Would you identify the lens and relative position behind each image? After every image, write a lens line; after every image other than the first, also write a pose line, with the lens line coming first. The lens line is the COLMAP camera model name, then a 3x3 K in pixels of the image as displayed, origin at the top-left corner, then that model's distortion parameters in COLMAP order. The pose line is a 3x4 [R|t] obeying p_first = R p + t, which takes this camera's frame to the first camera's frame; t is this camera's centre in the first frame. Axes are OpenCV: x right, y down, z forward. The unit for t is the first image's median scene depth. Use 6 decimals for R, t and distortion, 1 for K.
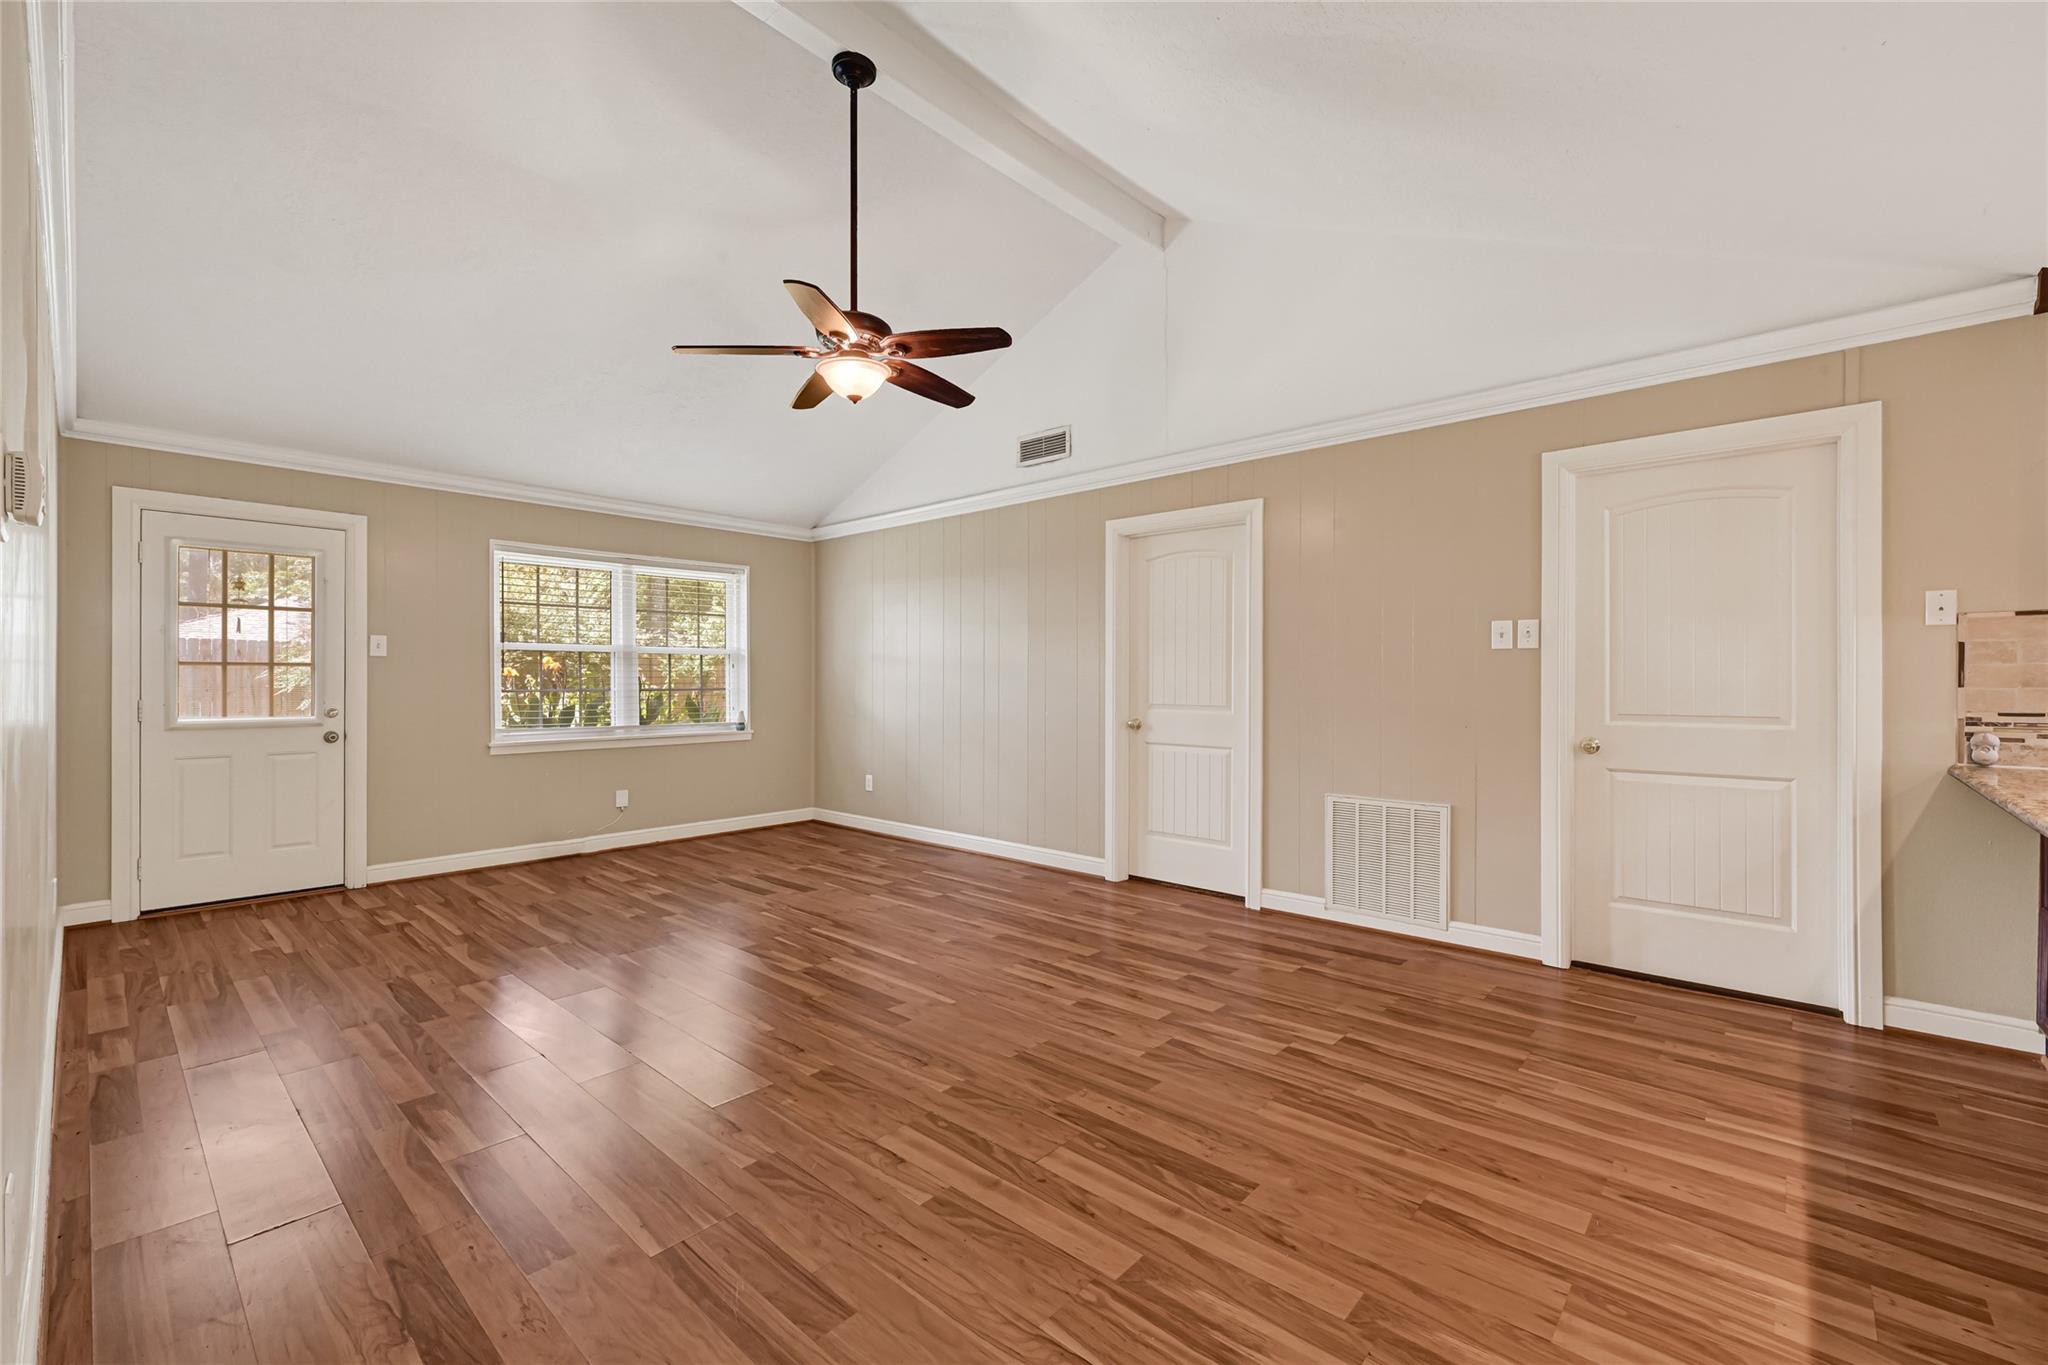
lens RADIAL K [[877.1, 0, 1024.0], [0, 877.1, 682.5], [0, 0, 1]] dist [-0.001214, -0.000086]
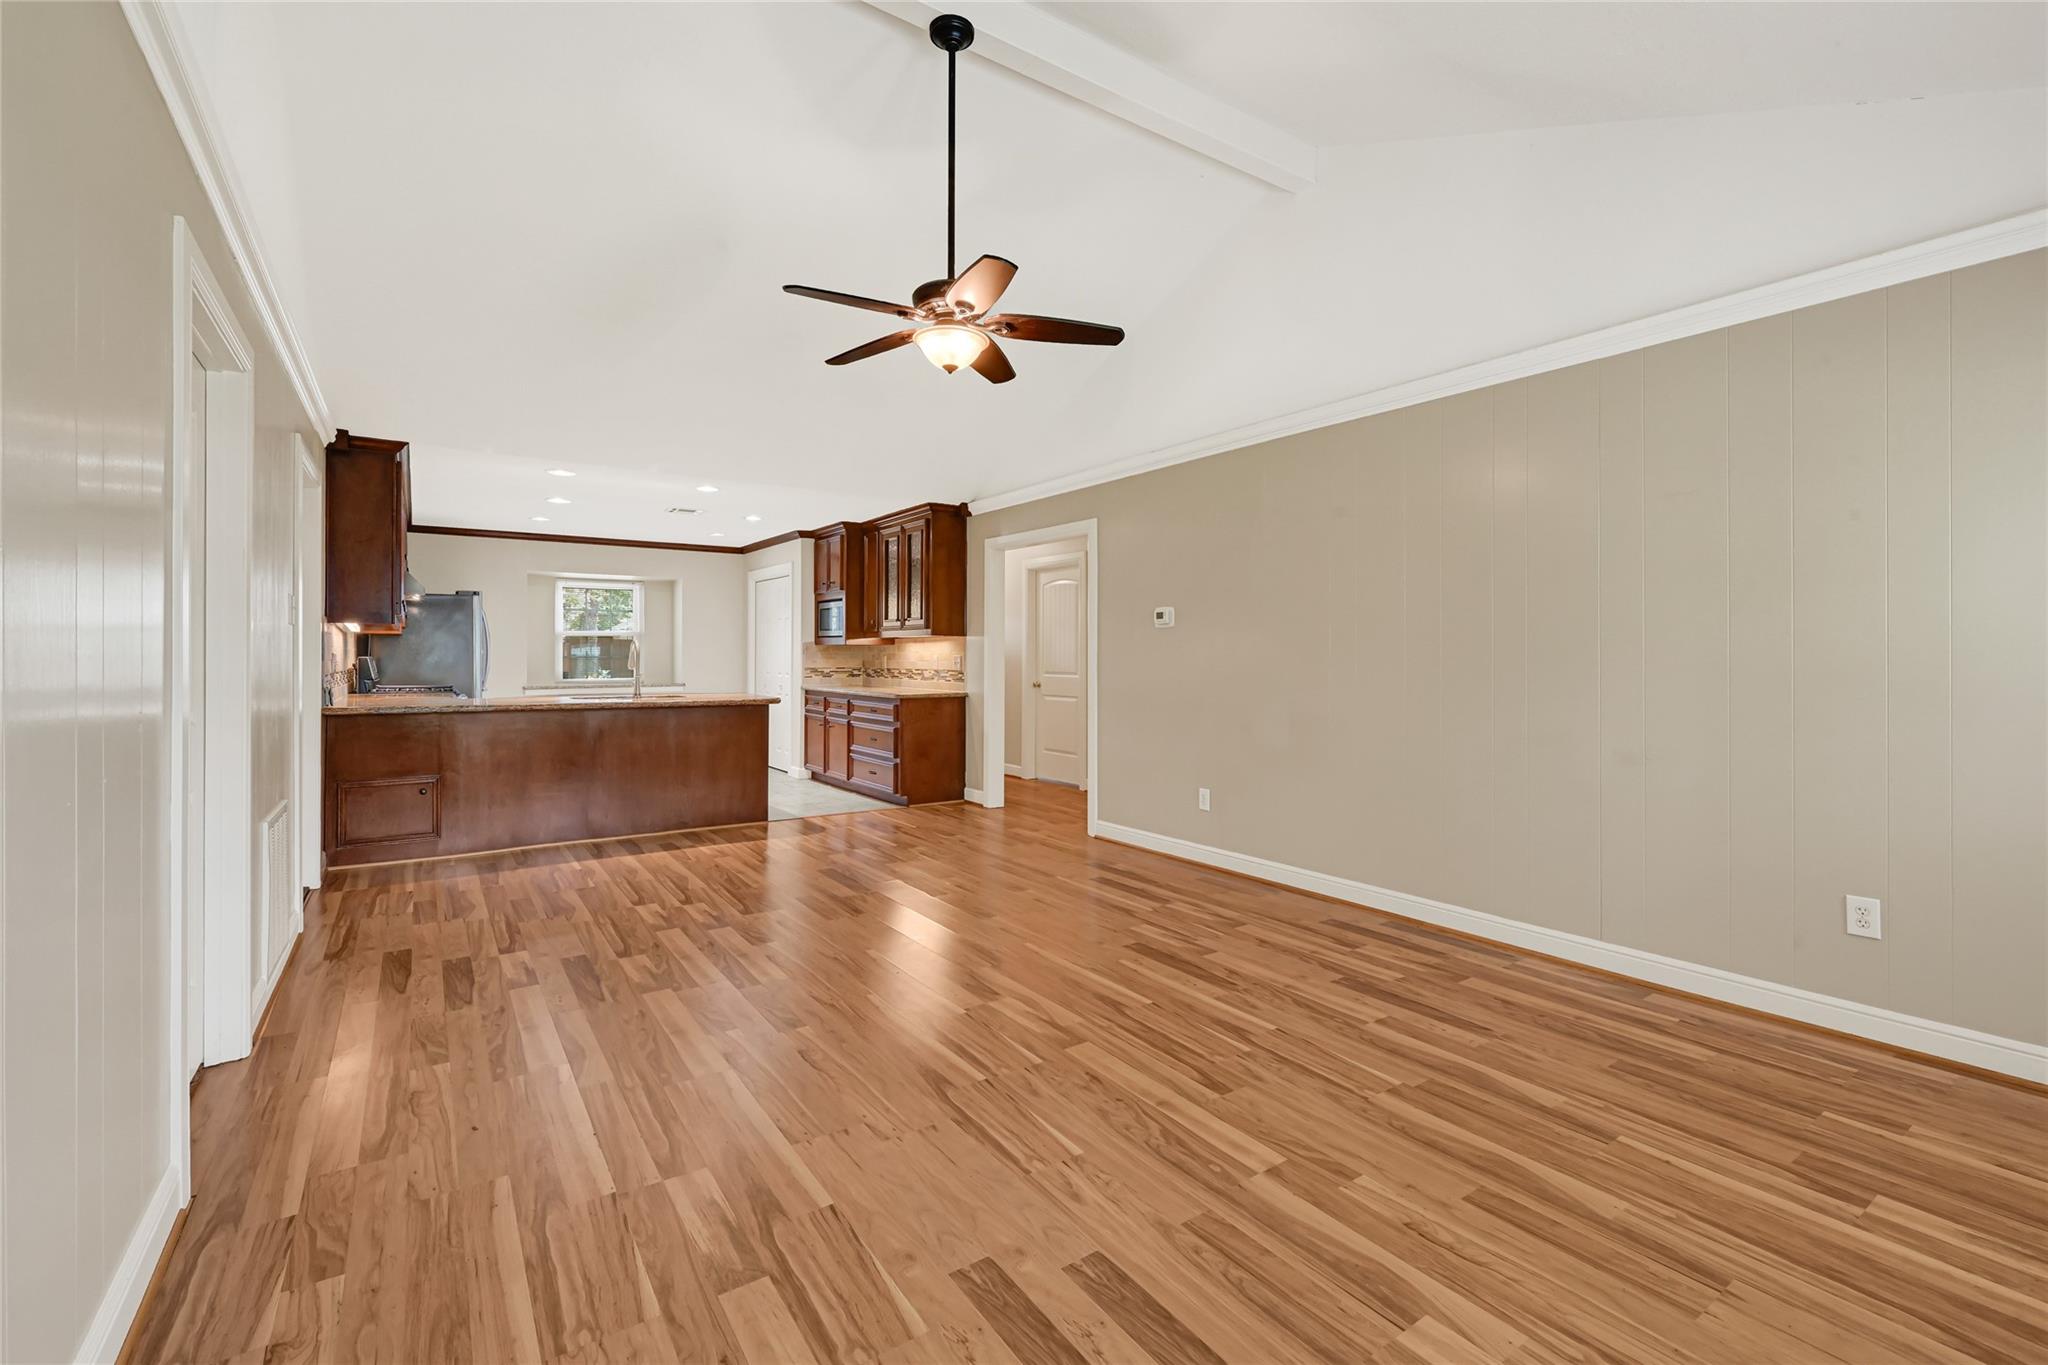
lens RADIAL K [[877.1, 0, 1024.0], [0, 877.1, 682.5], [0, 0, 1]] dist [-0.001214, -0.000086]
pose [[-0.975054, -0.006871, 0.221859, -0.463098], [-0.000928, 0.999638, 0.026879, -0.002892], [-0.221964, 0.026002, -0.974708, 1.820957]]
